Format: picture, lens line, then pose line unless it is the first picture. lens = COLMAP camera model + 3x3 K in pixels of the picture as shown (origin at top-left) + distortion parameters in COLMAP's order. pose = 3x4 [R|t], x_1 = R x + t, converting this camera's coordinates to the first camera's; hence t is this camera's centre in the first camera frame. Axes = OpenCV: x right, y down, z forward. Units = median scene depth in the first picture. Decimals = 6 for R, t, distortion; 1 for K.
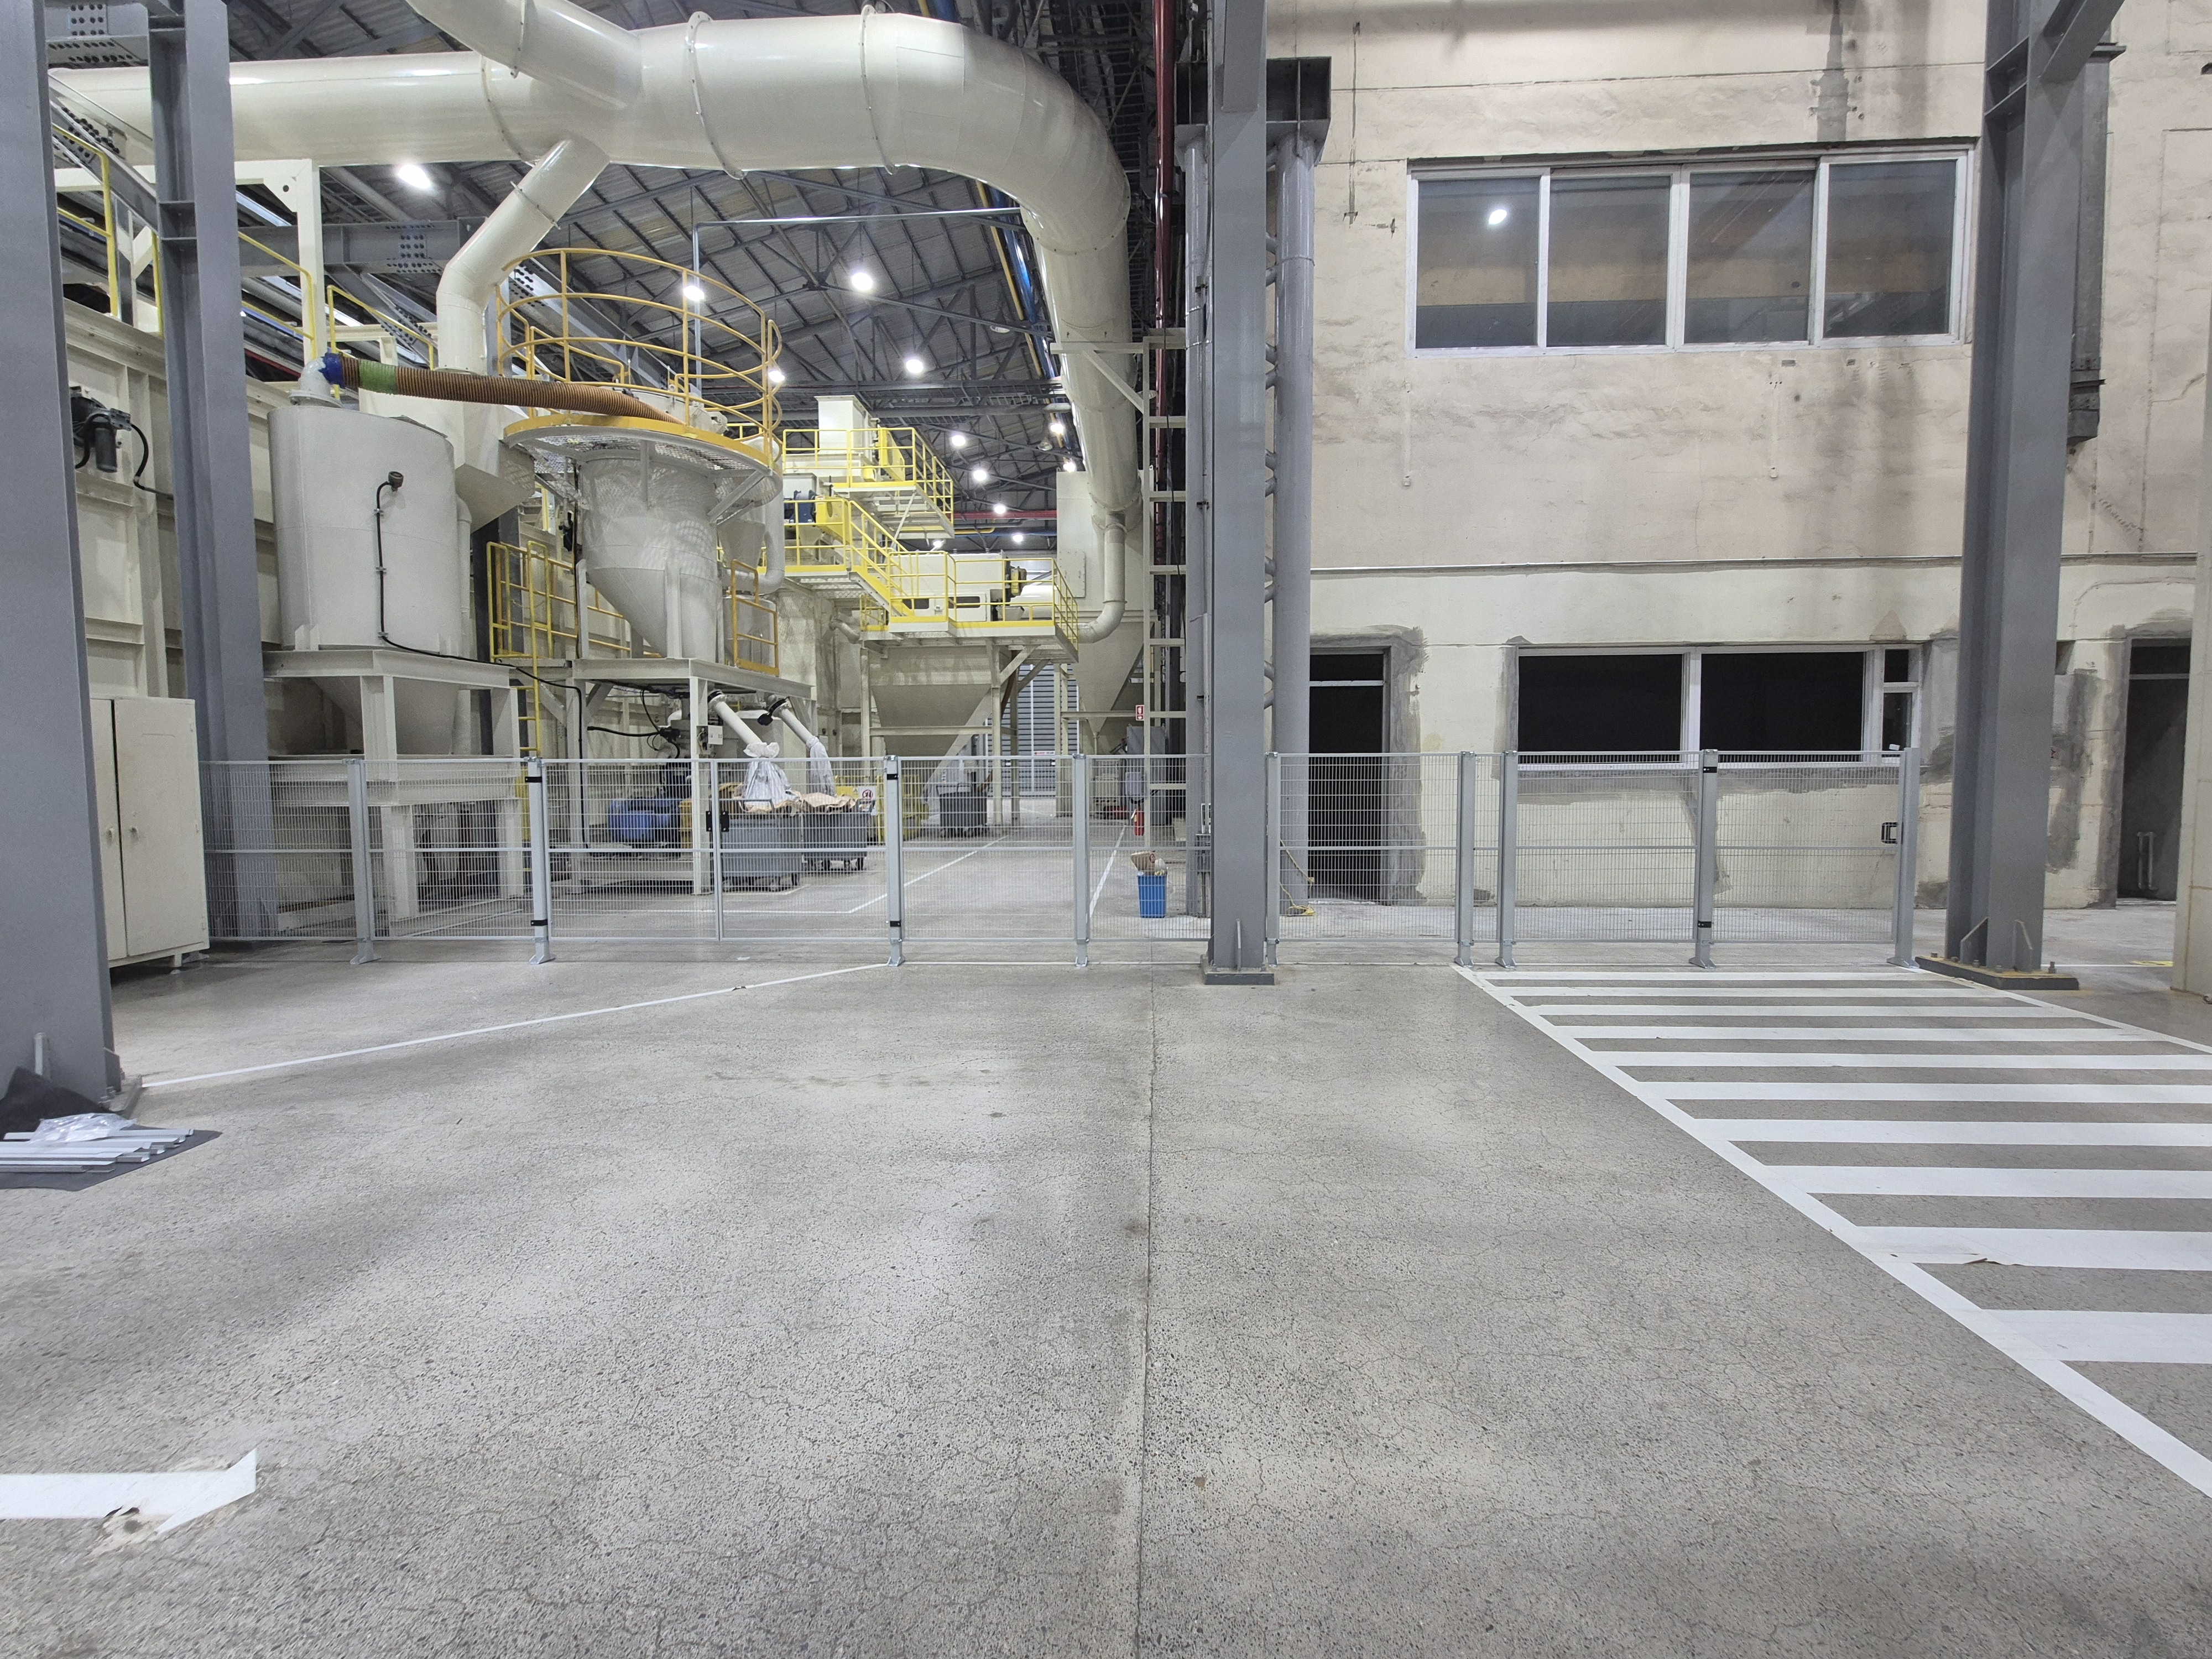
lens RADIAL K [[910.8, 0, 1110.9], [0, 910.8, 816.9], [0, 0, 1]] dist [0.000953, 0.000586]
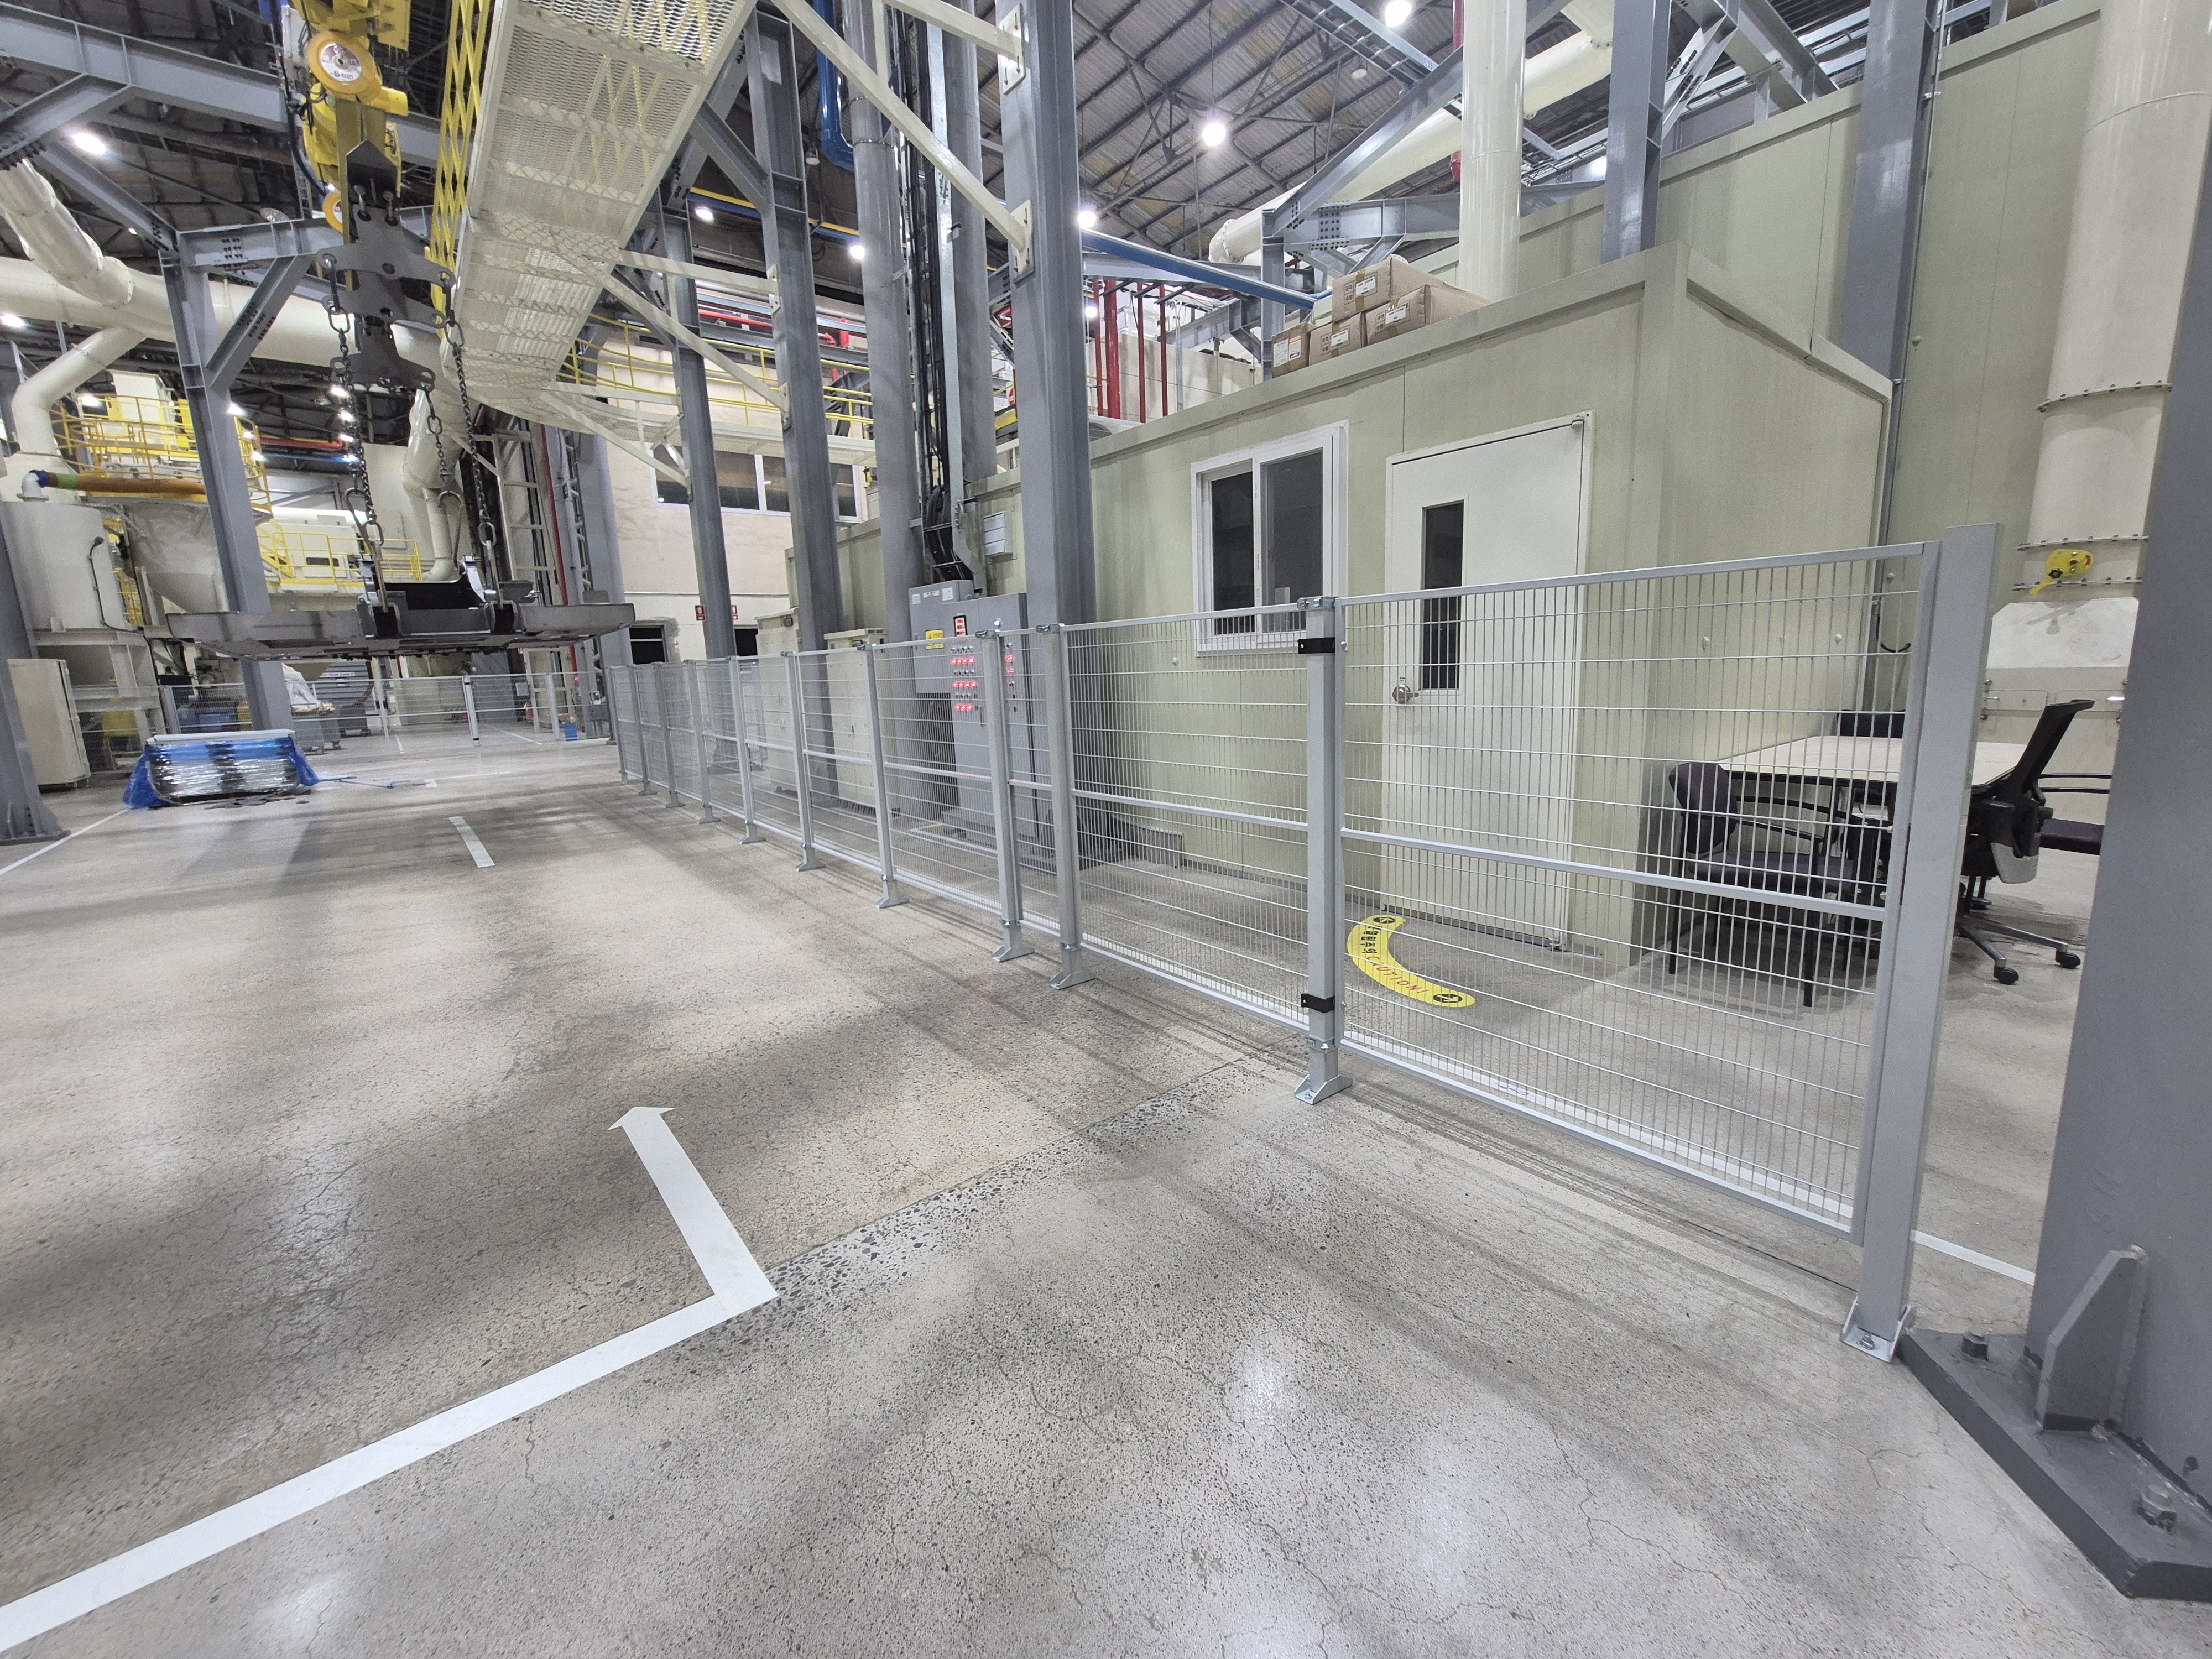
lens RADIAL K [[910.8, 0, 1110.9], [0, 910.8, 816.9], [0, 0, 1]] dist [0.000953, 0.000586]
pose [[0.749395, -0.134361, 0.648347, -0.463738], [0.069781, 0.989768, 0.124460, 0.106787], [-0.658435, -0.048027, 0.751103, -1.714437]]
